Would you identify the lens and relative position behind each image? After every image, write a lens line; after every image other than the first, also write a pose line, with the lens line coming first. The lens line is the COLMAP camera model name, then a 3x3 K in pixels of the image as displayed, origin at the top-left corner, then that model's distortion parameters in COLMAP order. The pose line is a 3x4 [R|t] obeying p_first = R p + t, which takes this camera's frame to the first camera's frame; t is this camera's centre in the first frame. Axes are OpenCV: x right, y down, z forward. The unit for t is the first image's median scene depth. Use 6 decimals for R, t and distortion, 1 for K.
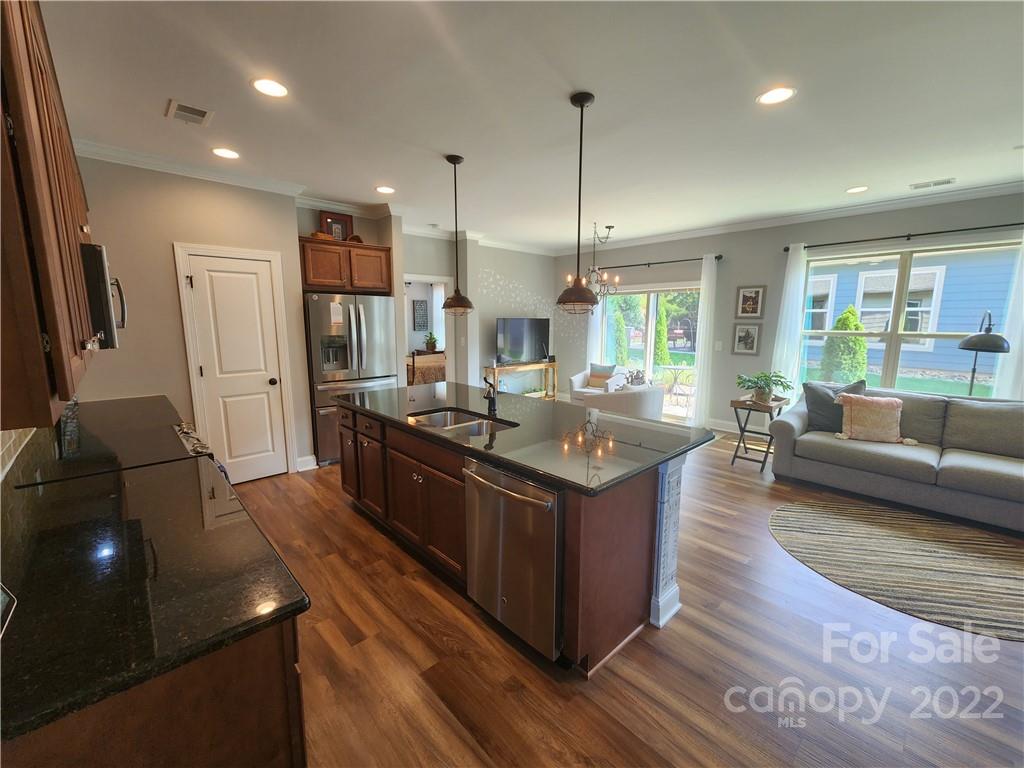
lens RADIAL K [[418.4, 0, 513.3], [0, 418.4, 380.0], [0, 0, 1]] dist [0.000137, -0.000074]
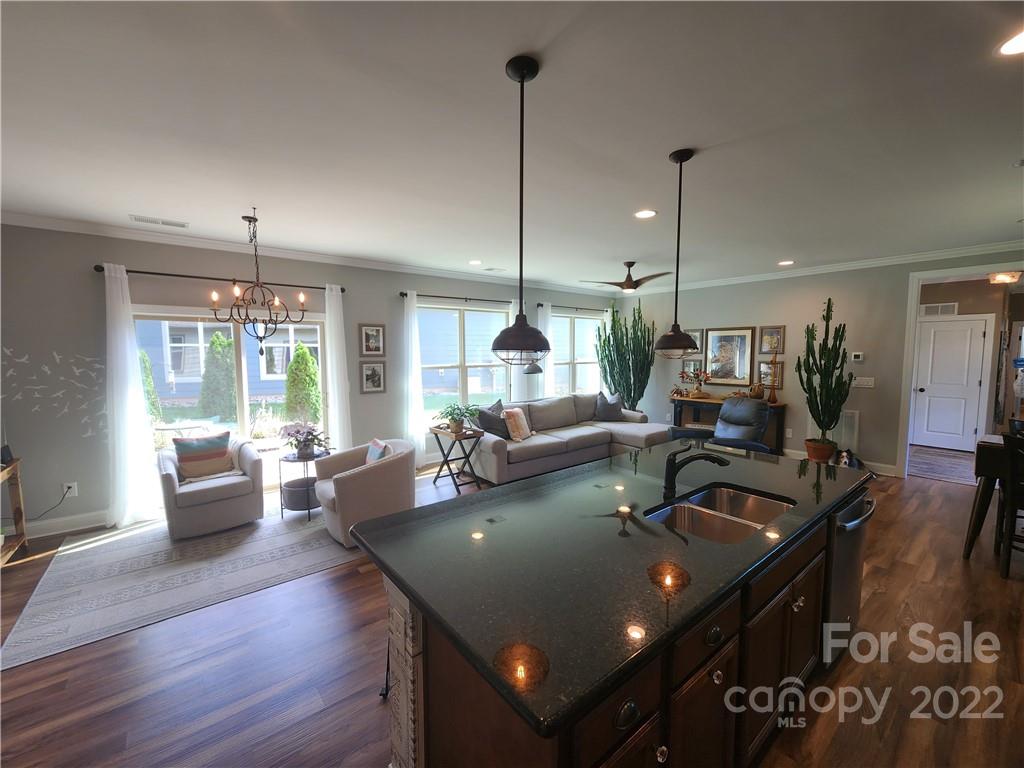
lens RADIAL K [[418.4, 0, 515.6], [0, 418.4, 386.6], [0, 0, 1]] dist [0.000137, -0.000074]
pose [[0.067658, -0.094330, 0.993239, -0.399638], [0.141340, 0.986387, 0.084052, -0.110301], [-0.987646, 0.134697, 0.080069, 0.585019]]
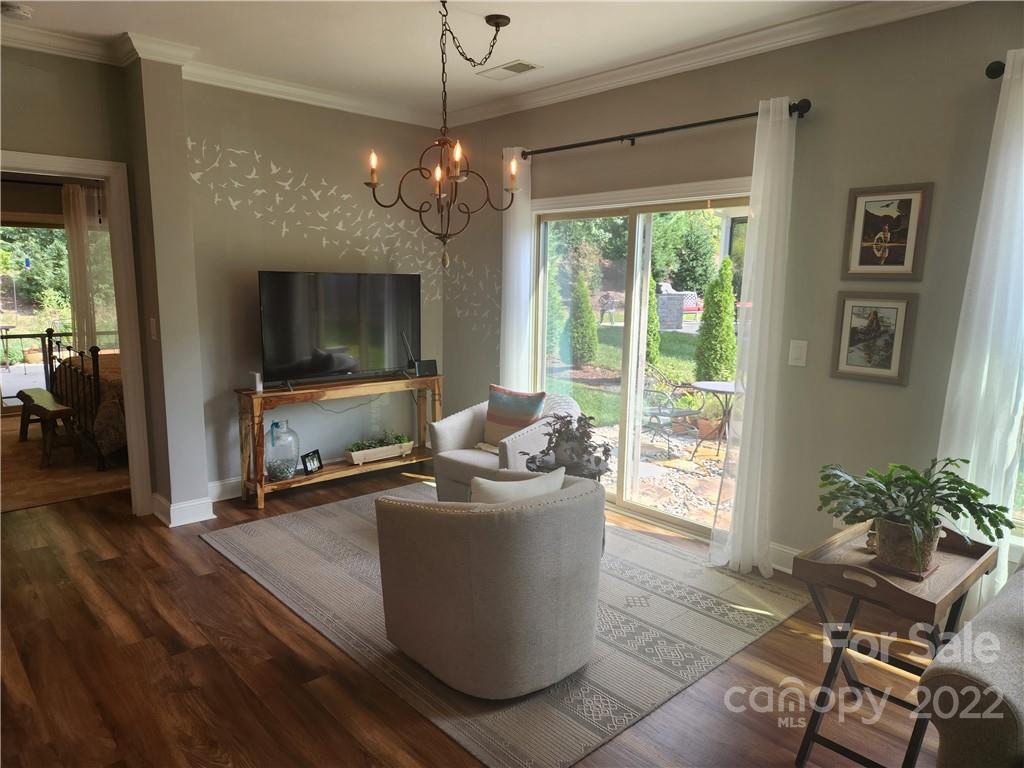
lens RADIAL K [[694.0, 0, 509.7], [0, 694.0, 385.5], [0, 0, 1]] dist [0.027099, -0.009522]
pose [[0.999871, 0.013483, -0.008721, 0.250933], [-0.013362, 0.999815, 0.013812, -0.060011], [0.008906, -0.013694, 0.999867, 0.395748]]
